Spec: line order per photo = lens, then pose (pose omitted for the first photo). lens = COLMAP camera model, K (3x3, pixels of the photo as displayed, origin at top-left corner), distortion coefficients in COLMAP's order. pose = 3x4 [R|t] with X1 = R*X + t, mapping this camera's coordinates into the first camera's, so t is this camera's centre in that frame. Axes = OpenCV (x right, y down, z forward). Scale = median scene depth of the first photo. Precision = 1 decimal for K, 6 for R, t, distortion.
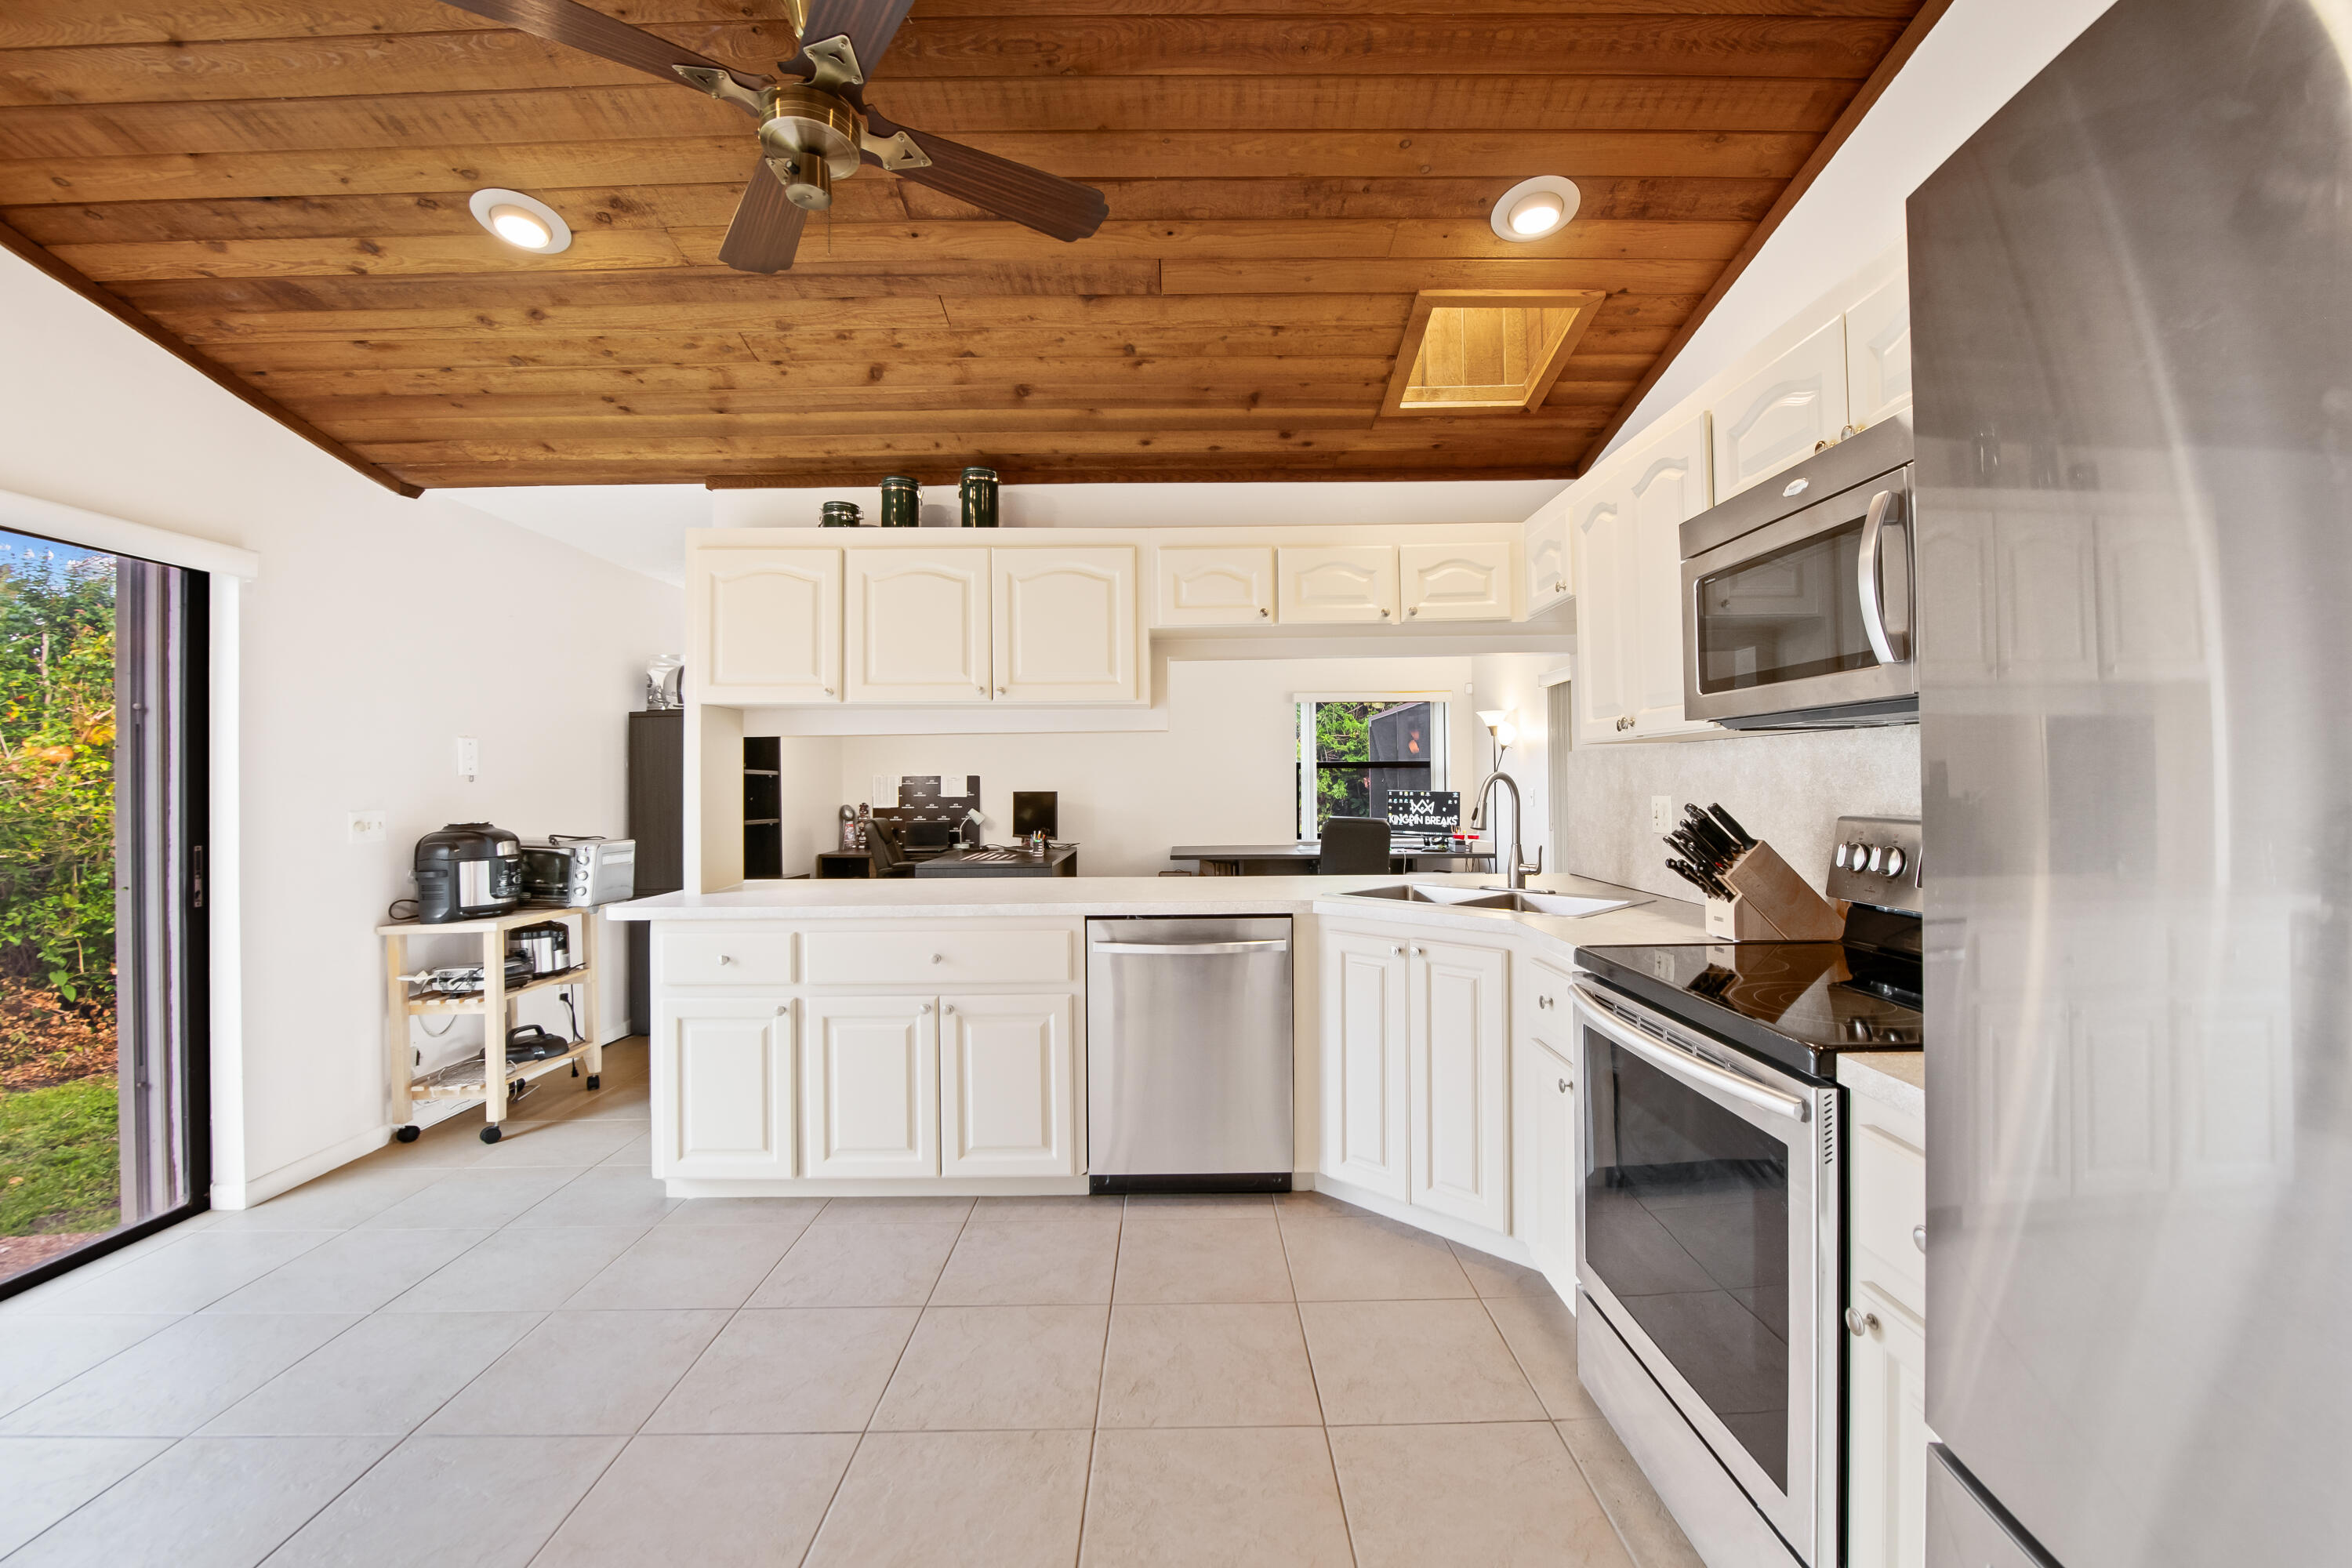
lens RADIAL K [[939.4, 0, 1197.3], [0, 939.4, 785.1], [0, 0, 1]] dist [-0.006880, -0.003572]
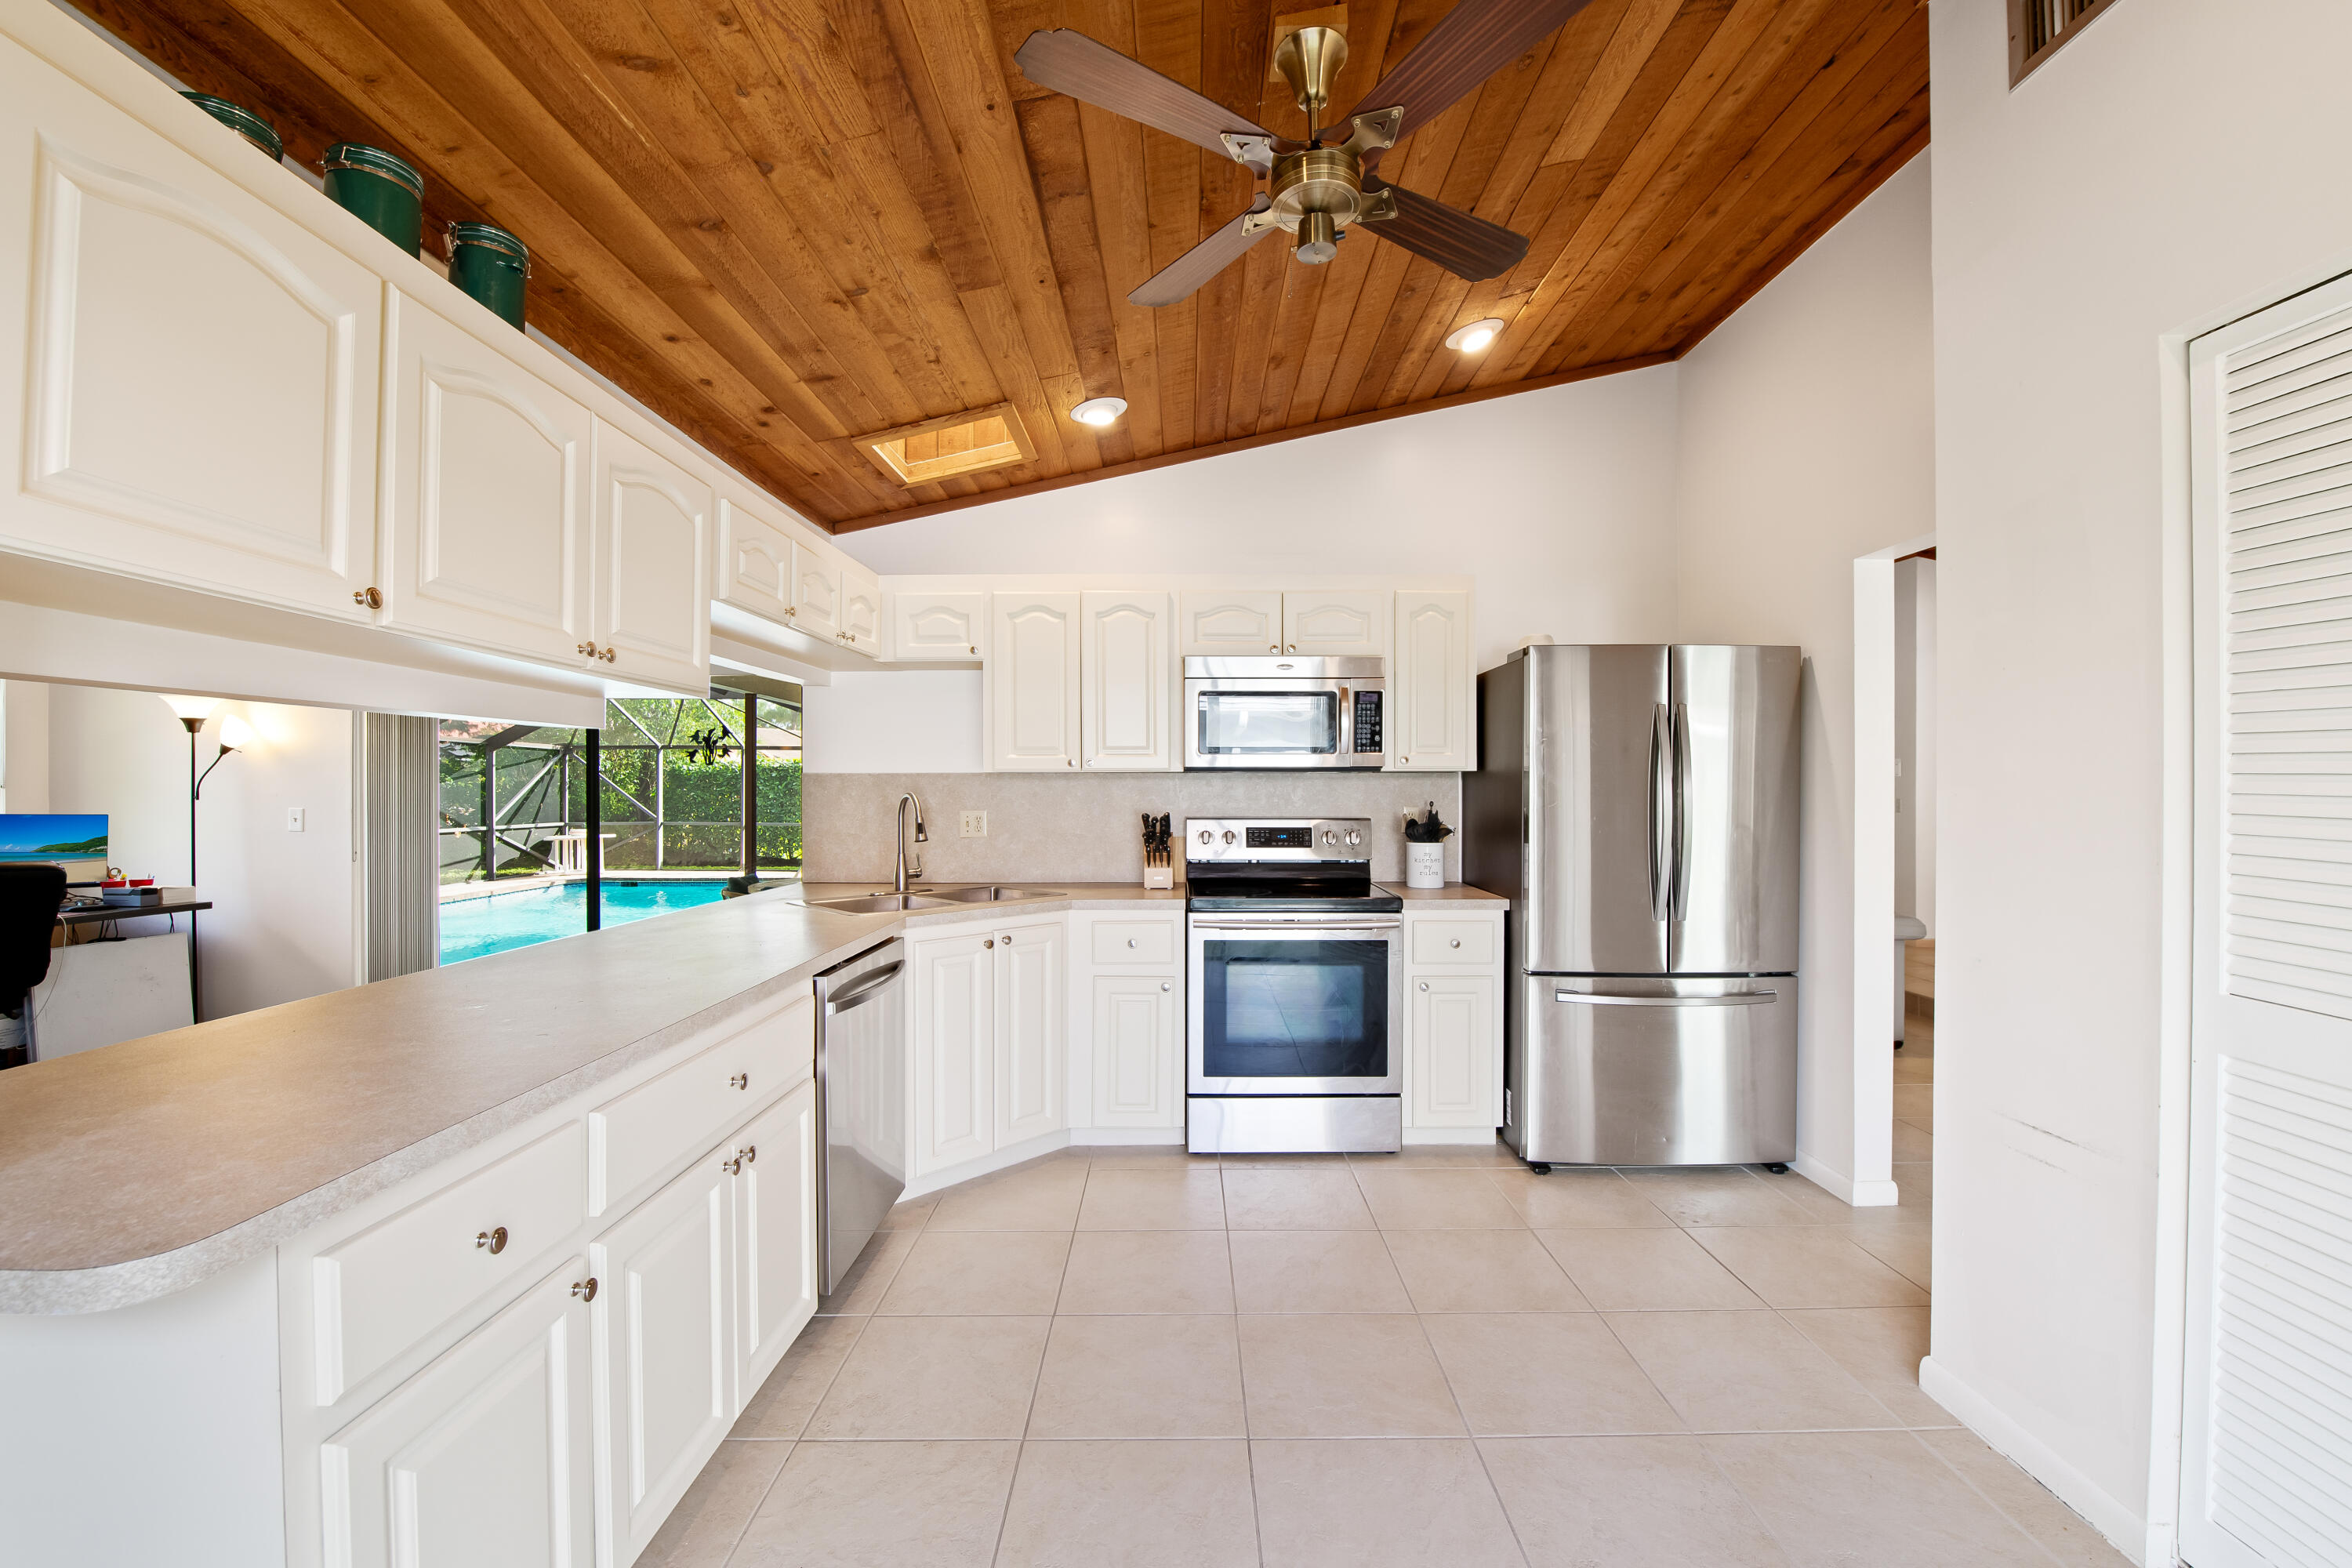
lens RADIAL K [[939.4, 0, 1169.3], [0, 939.4, 794.7], [0, 0, 1]] dist [-0.006880, -0.003572]
pose [[0.029157, 0.002351, 0.999572, -0.782435], [0.002790, 0.999993, -0.002434, -0.005547], [-0.999571, 0.002859, 0.029150, 0.597501]]
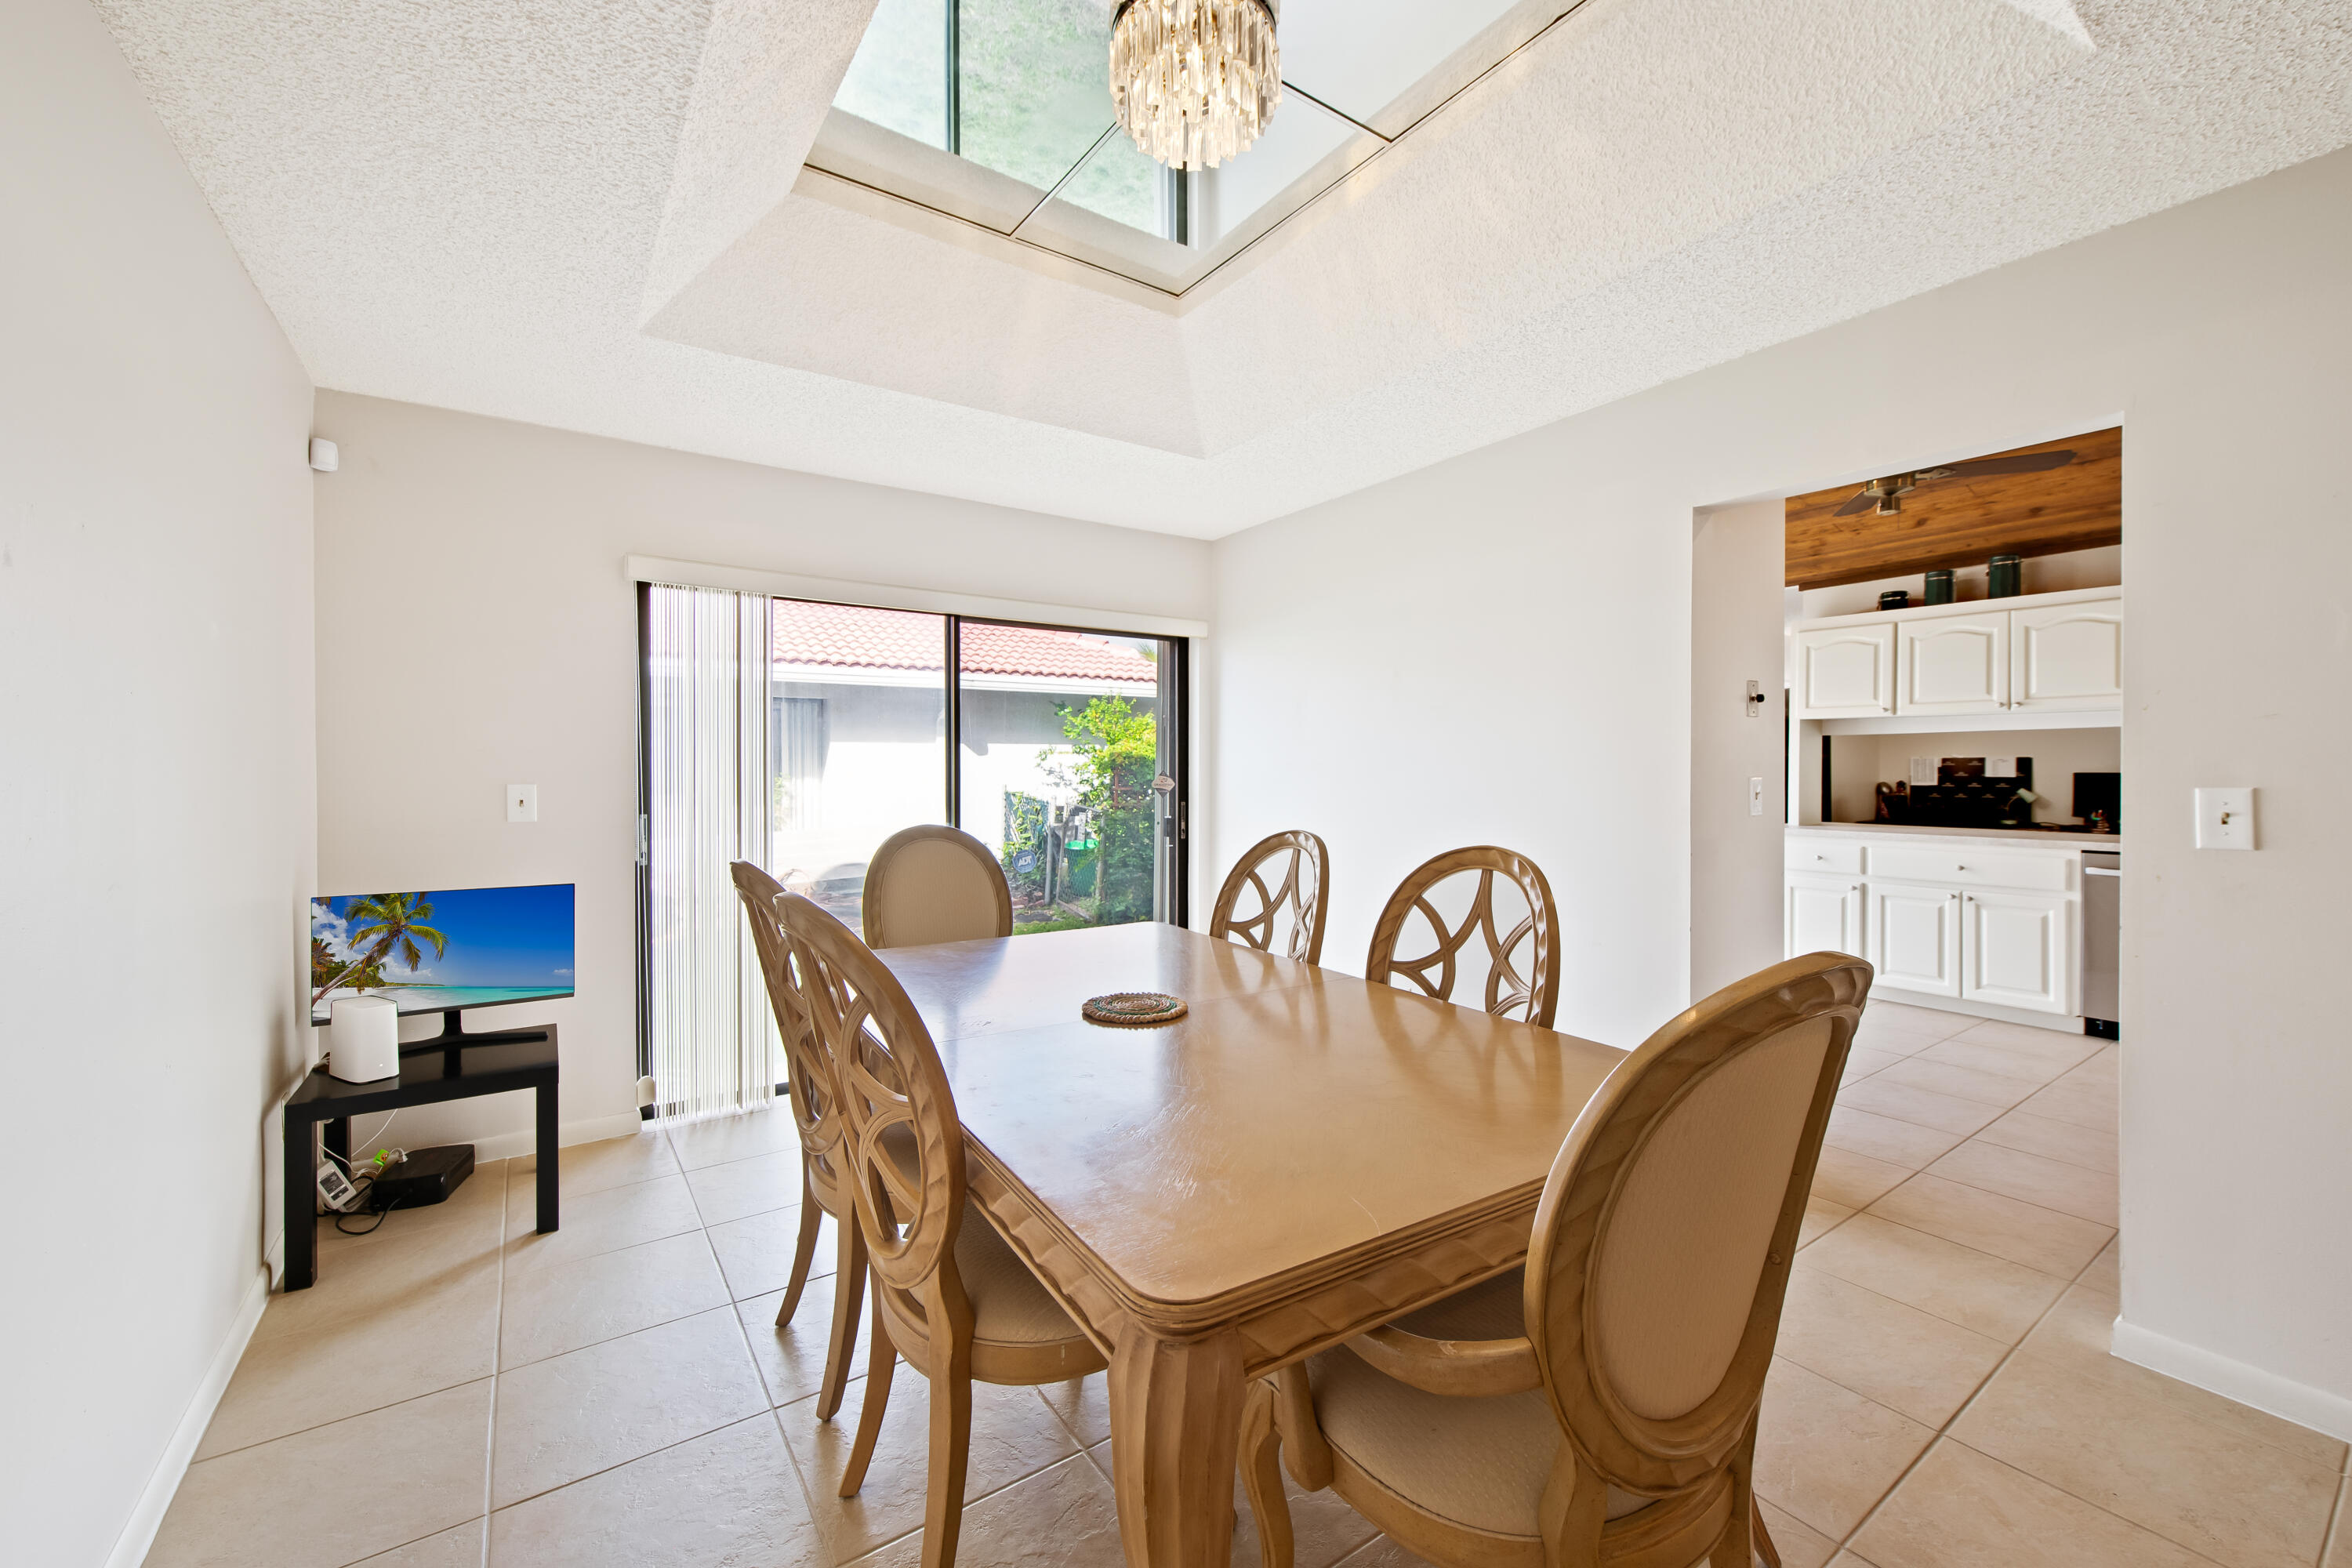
lens RADIAL K [[939.4, 0, 1146.9], [0, 939.4, 772.9], [0, 0, 1]] dist [-0.006880, -0.003572]
pose [[0.529642, 0.012175, -0.848134, 0.319115], [-0.004743, 0.999924, 0.011392, 0.001188], [0.848208, -0.002011, 0.529660, -0.983031]]
